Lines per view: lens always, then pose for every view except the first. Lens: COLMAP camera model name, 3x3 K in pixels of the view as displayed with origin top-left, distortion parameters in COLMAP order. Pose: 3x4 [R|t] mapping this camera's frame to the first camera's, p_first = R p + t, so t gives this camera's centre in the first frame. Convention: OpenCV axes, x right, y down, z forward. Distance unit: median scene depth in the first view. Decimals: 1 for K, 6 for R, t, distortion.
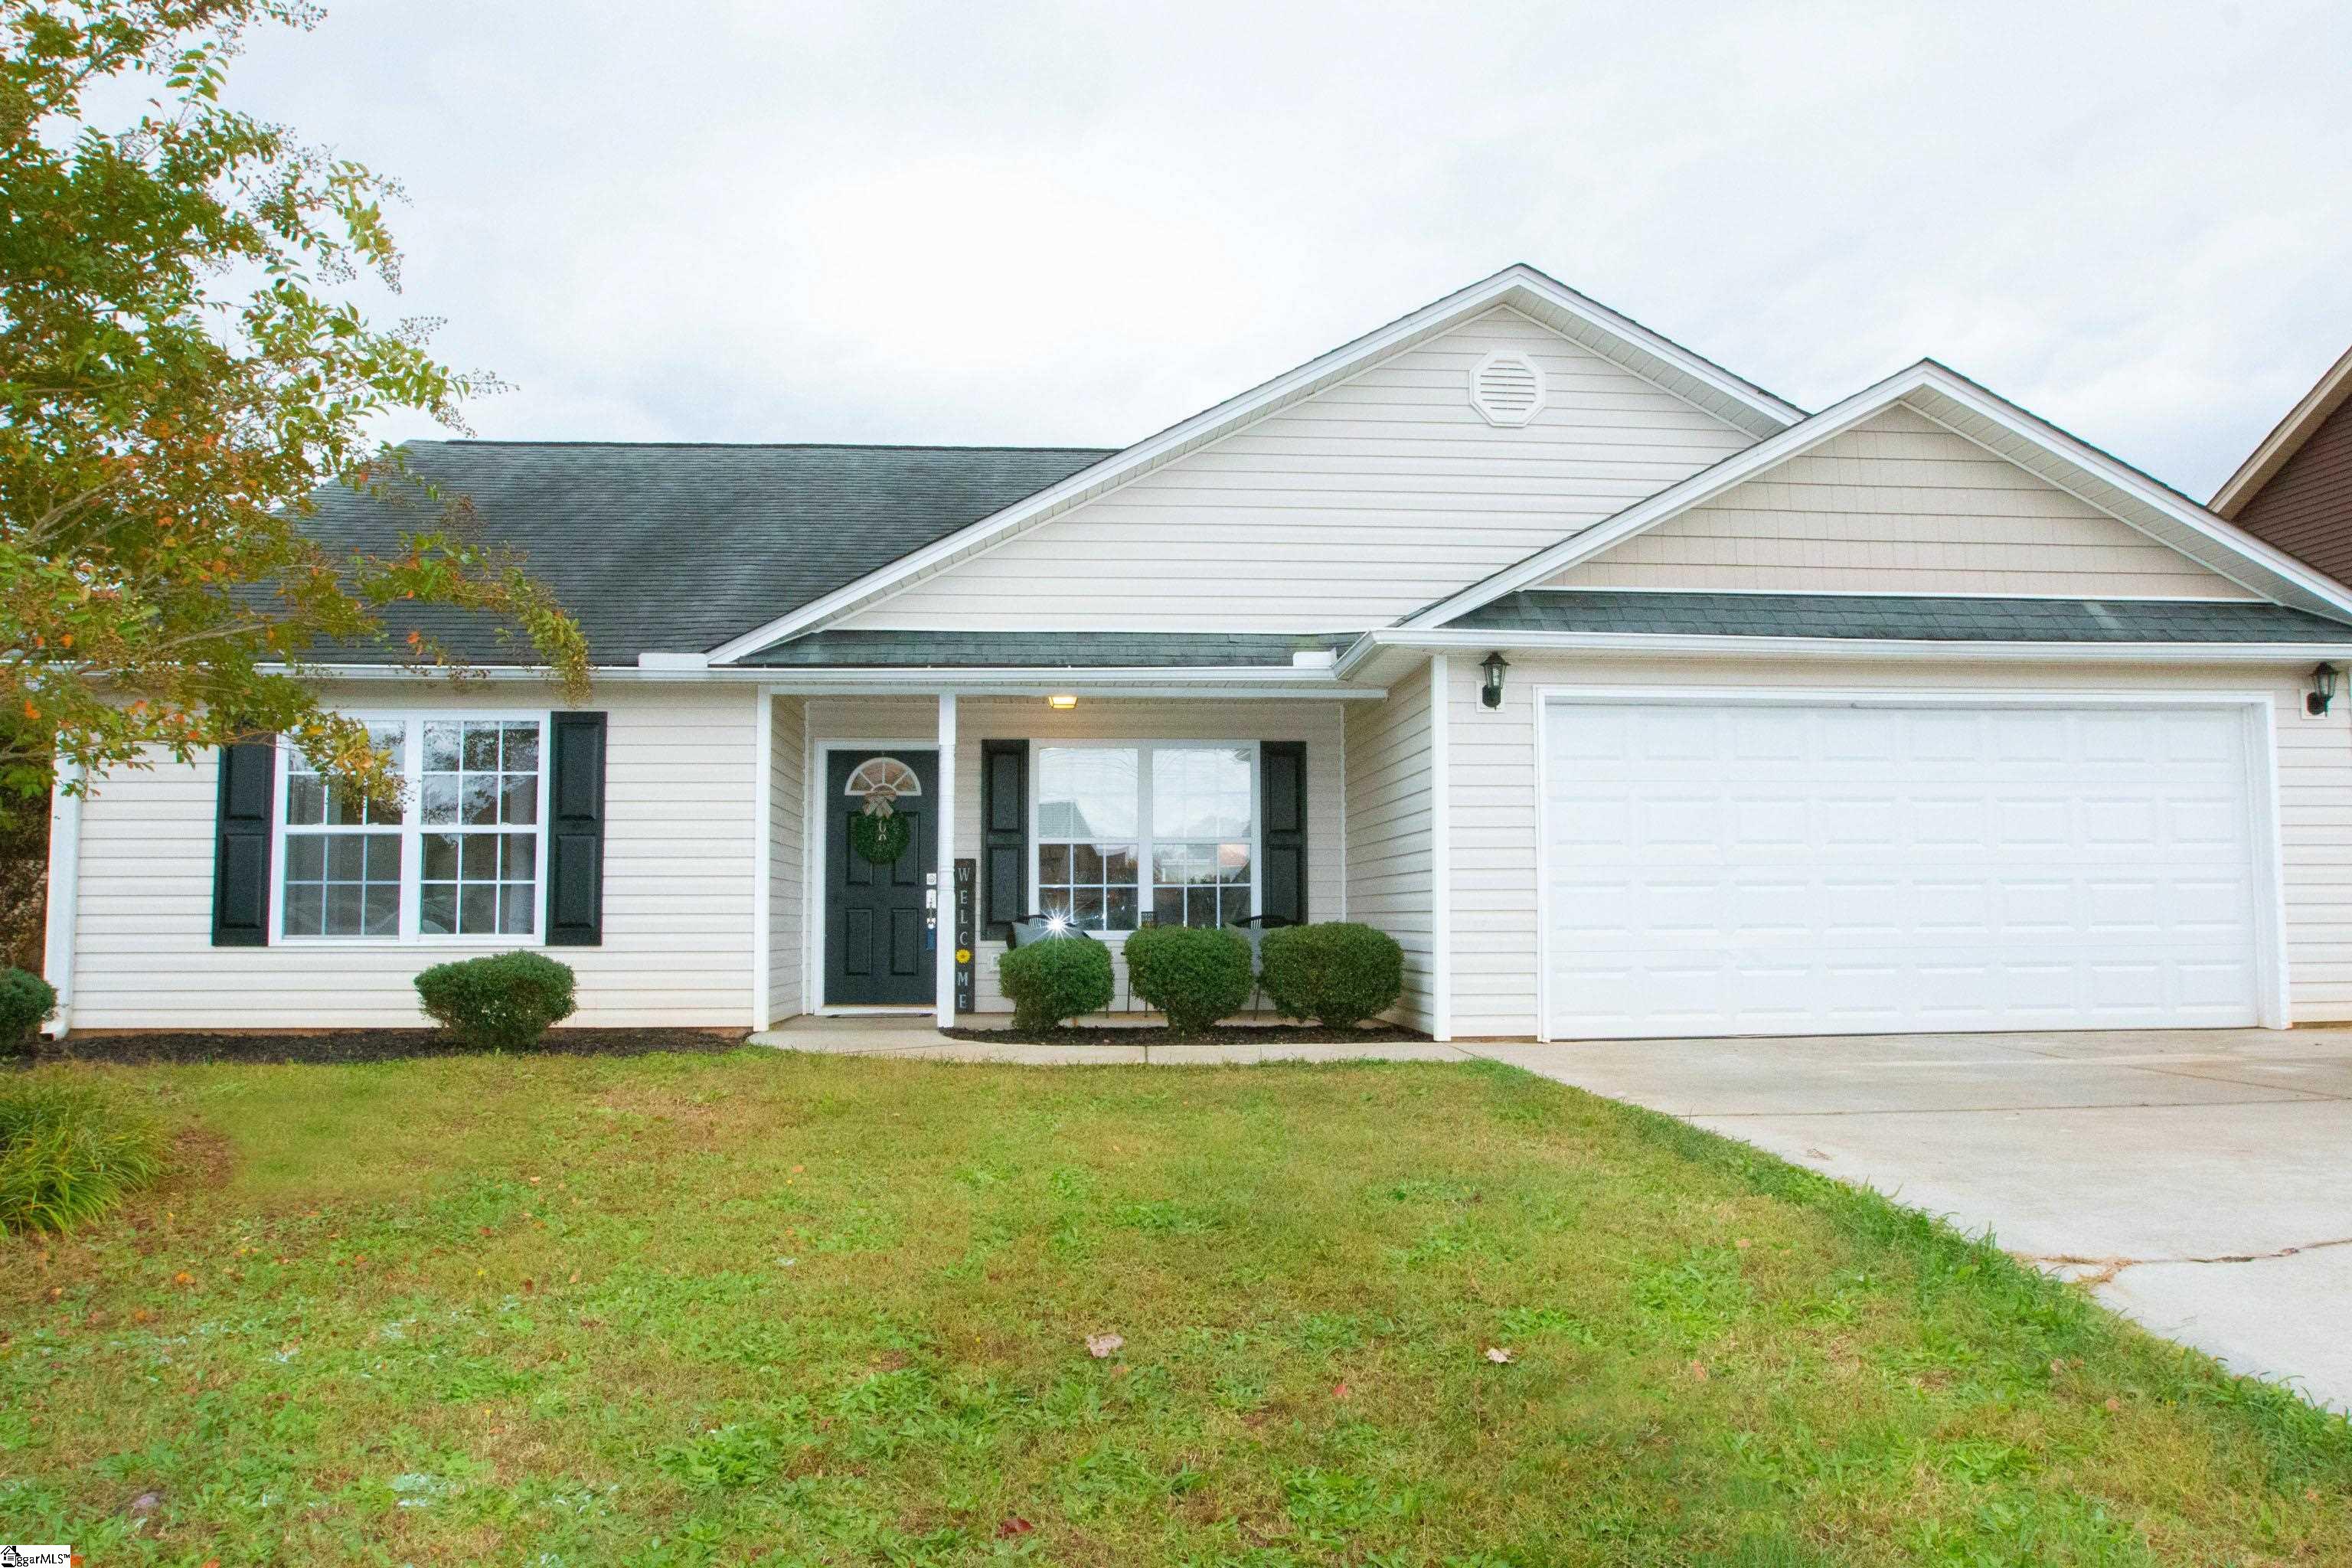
lens RADIAL K [[1718.4, 0, 1178.3], [0, 1718.4, 778.4], [0, 0, 1]] dist [-0.070407, 0.029682]
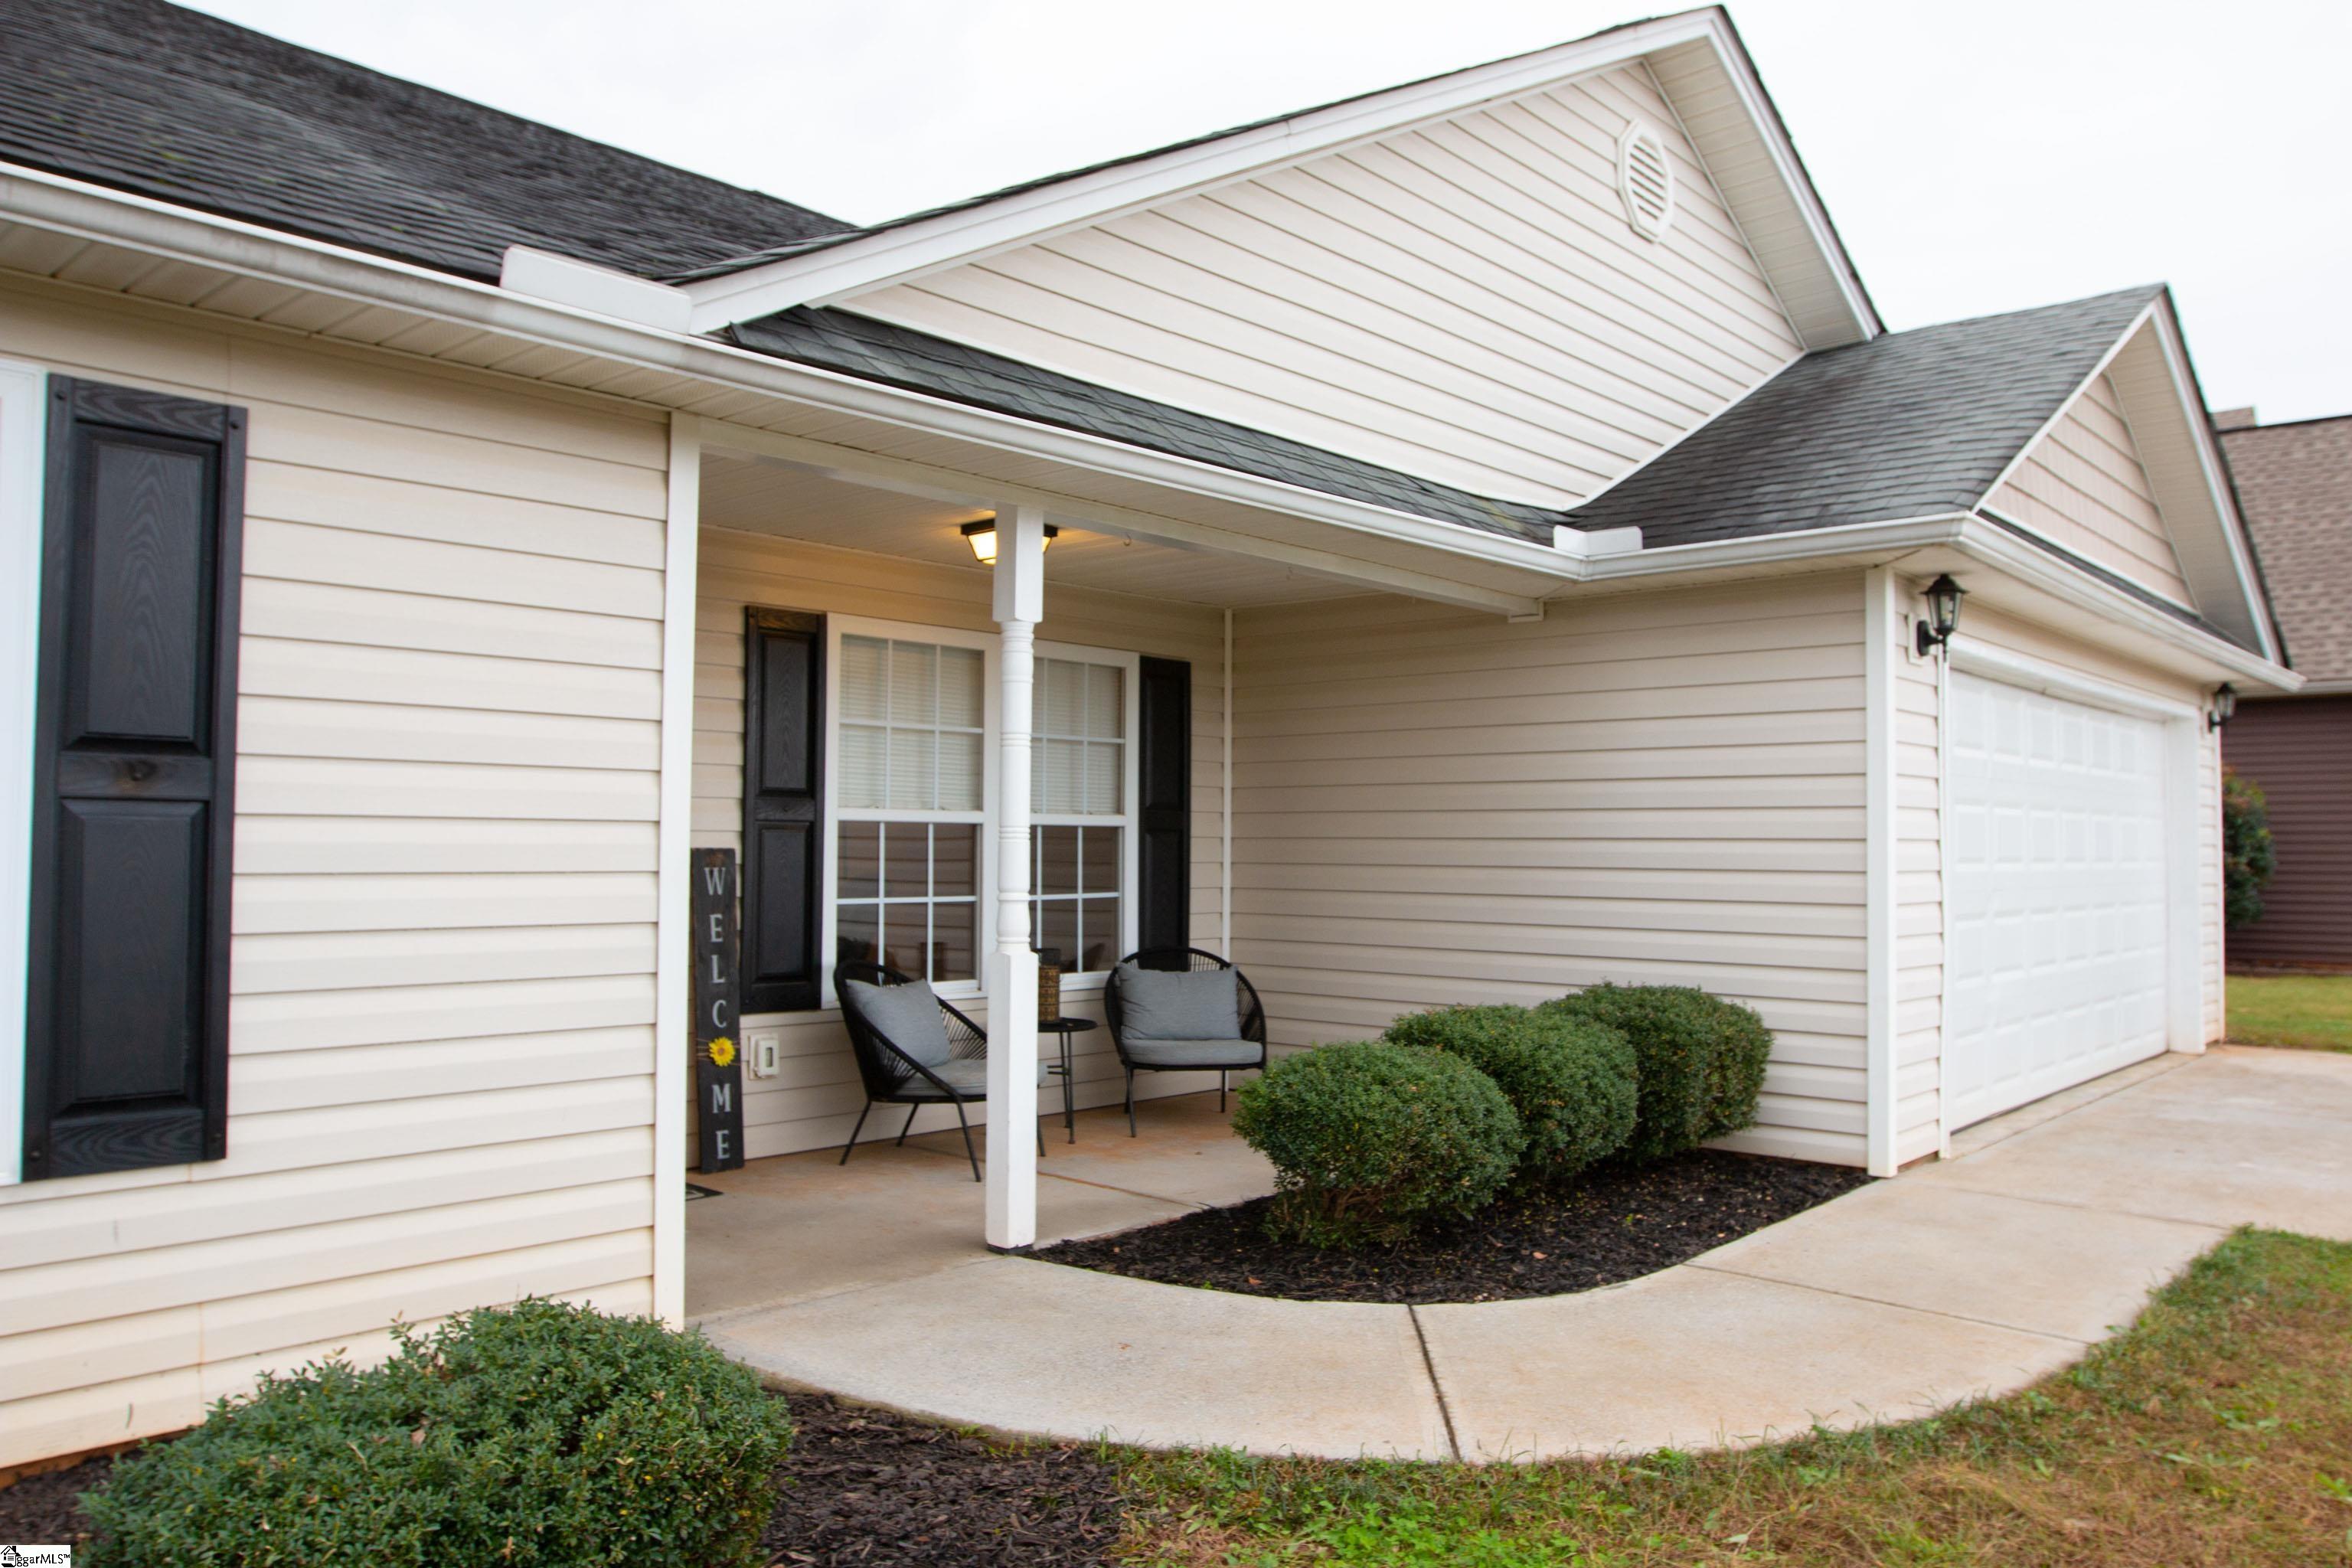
lens RADIAL K [[1718.4, 0, 1167.4], [0, 1718.4, 792.0], [0, 0, 1]] dist [-0.070407, 0.029682]
pose [[0.725056, 0.031783, 0.687956, -0.389113], [-0.067286, 0.997425, 0.024834, 0.011065], [-0.685395, -0.064295, 0.725328, 0.602749]]
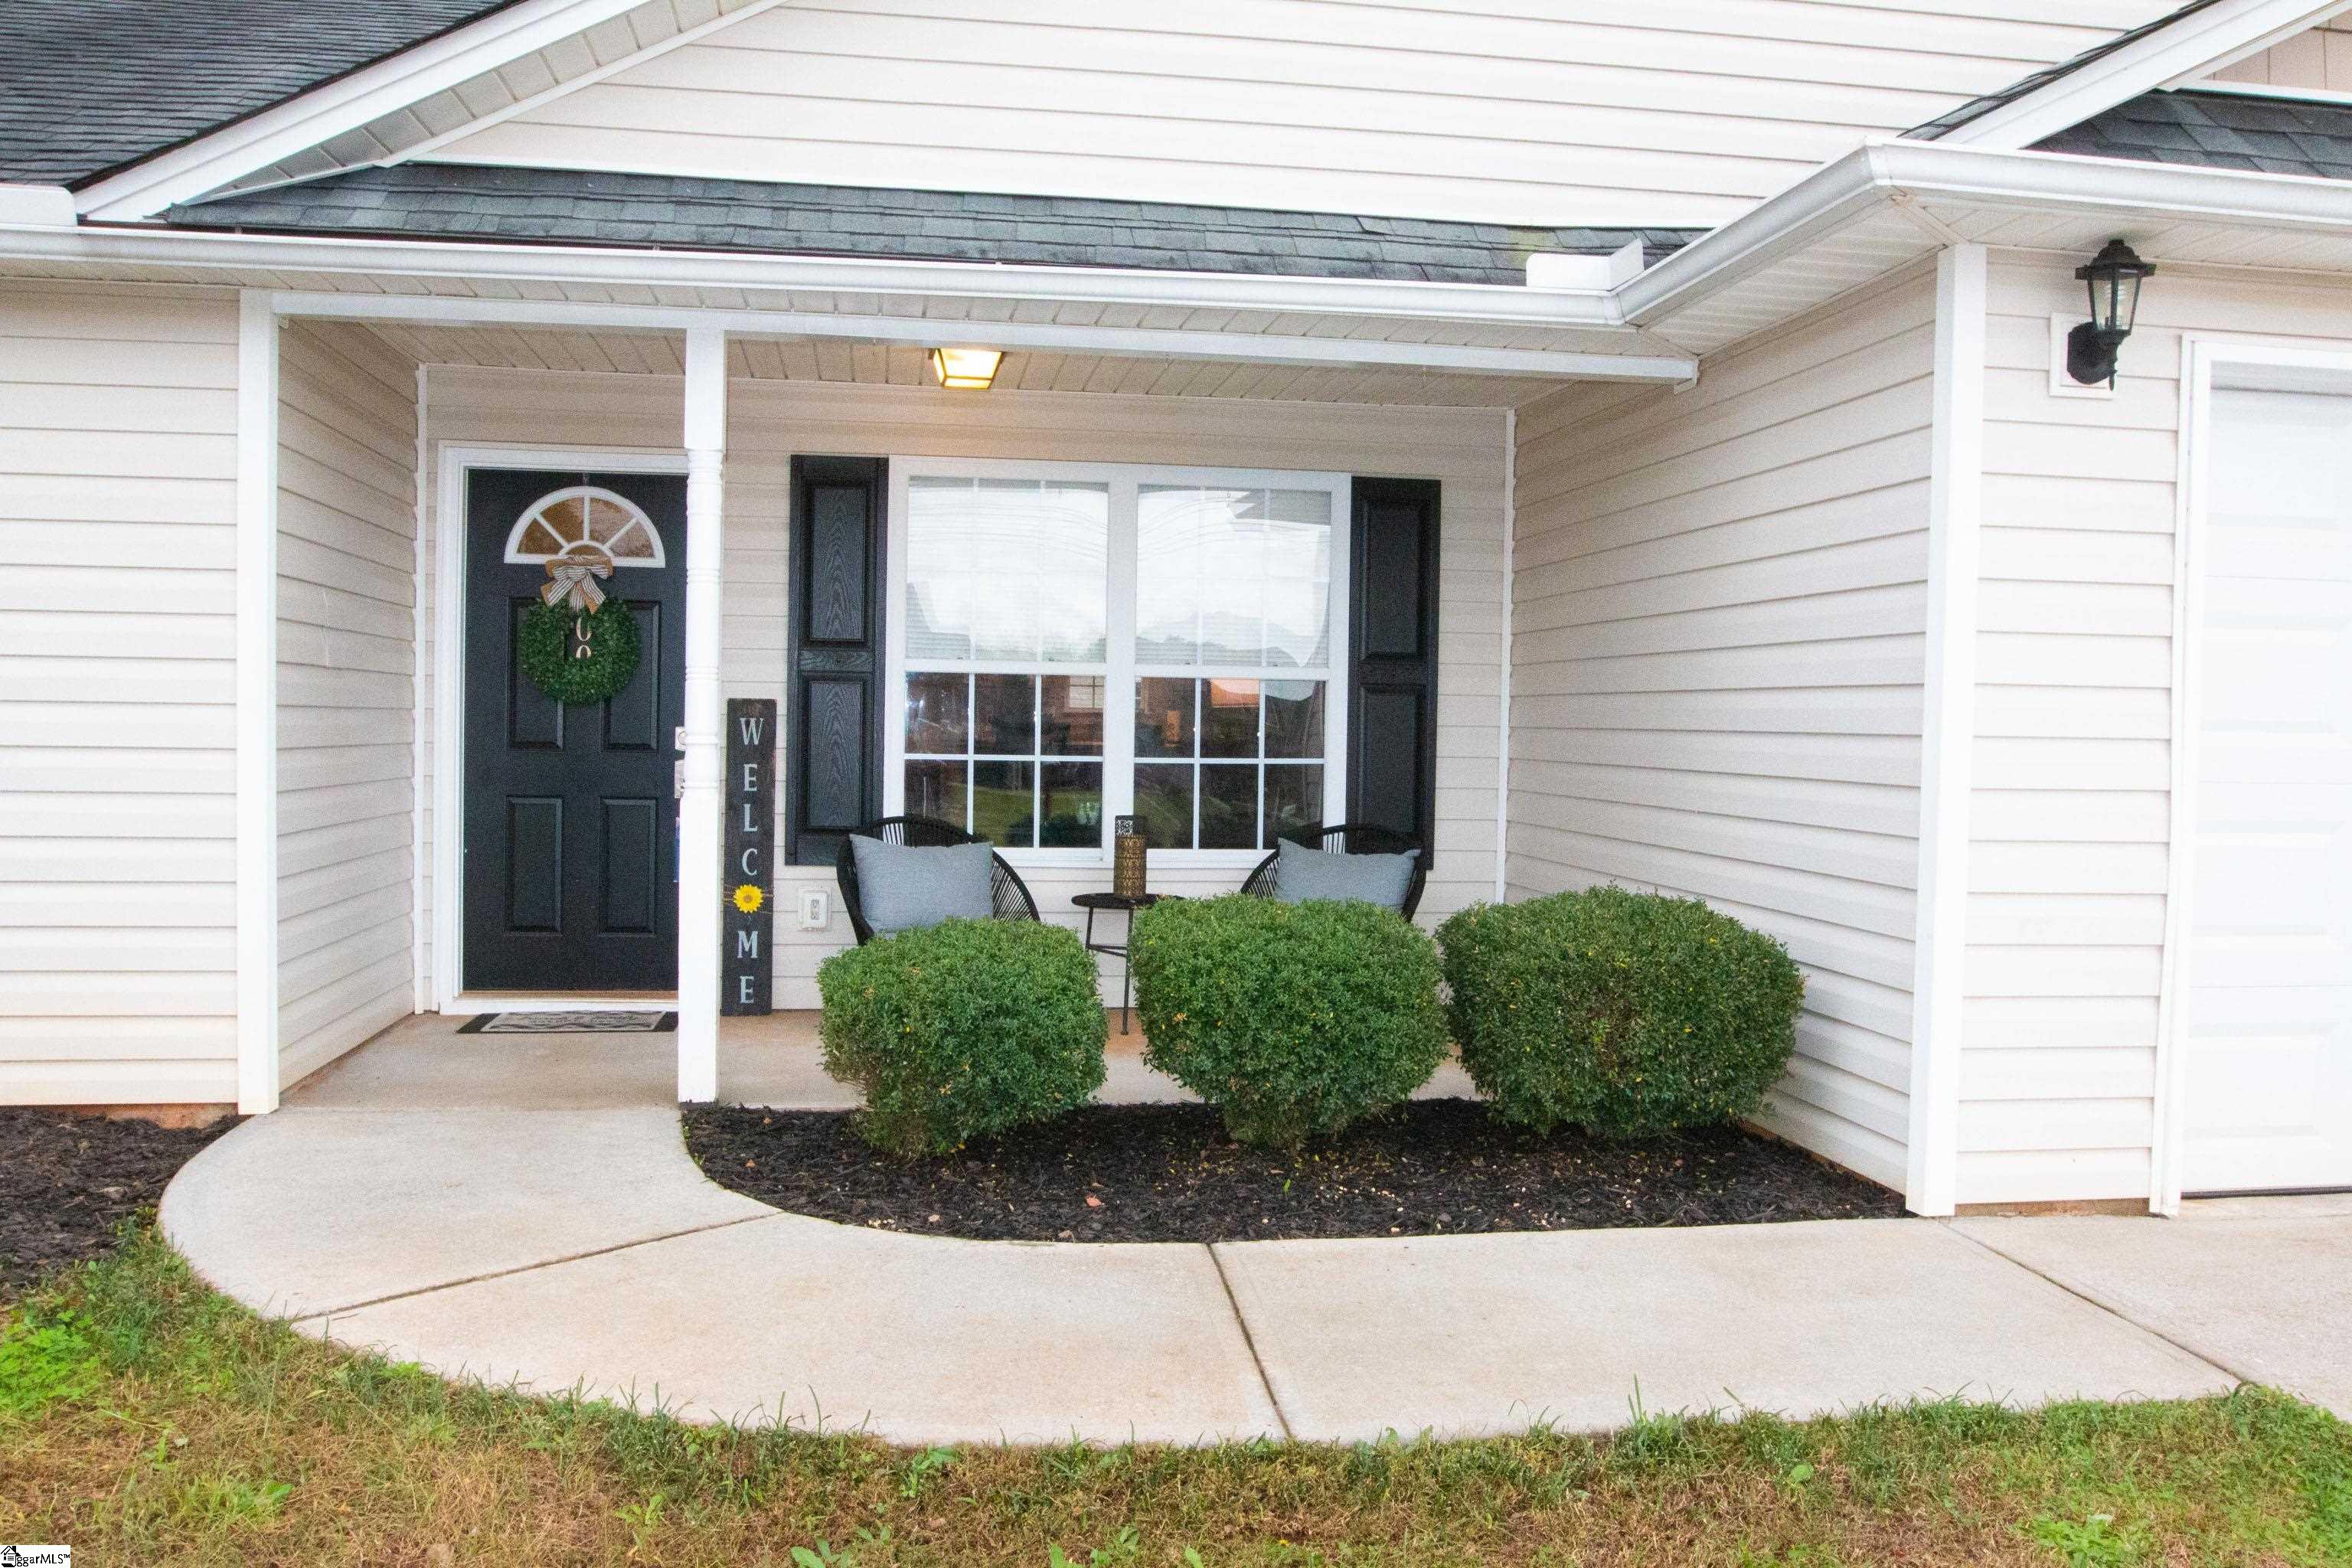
lens RADIAL K [[1918.1, 0, 1184.5], [0, 1918.1, 769.6], [0, 0, 1]] dist [-0.038836, 0.002640]
pose [[0.996417, 0.019848, 0.082209, -0.049341], [-0.028561, 0.993933, 0.106210, 0.005480], [-0.079602, -0.108178, 0.990939, 0.476736]]
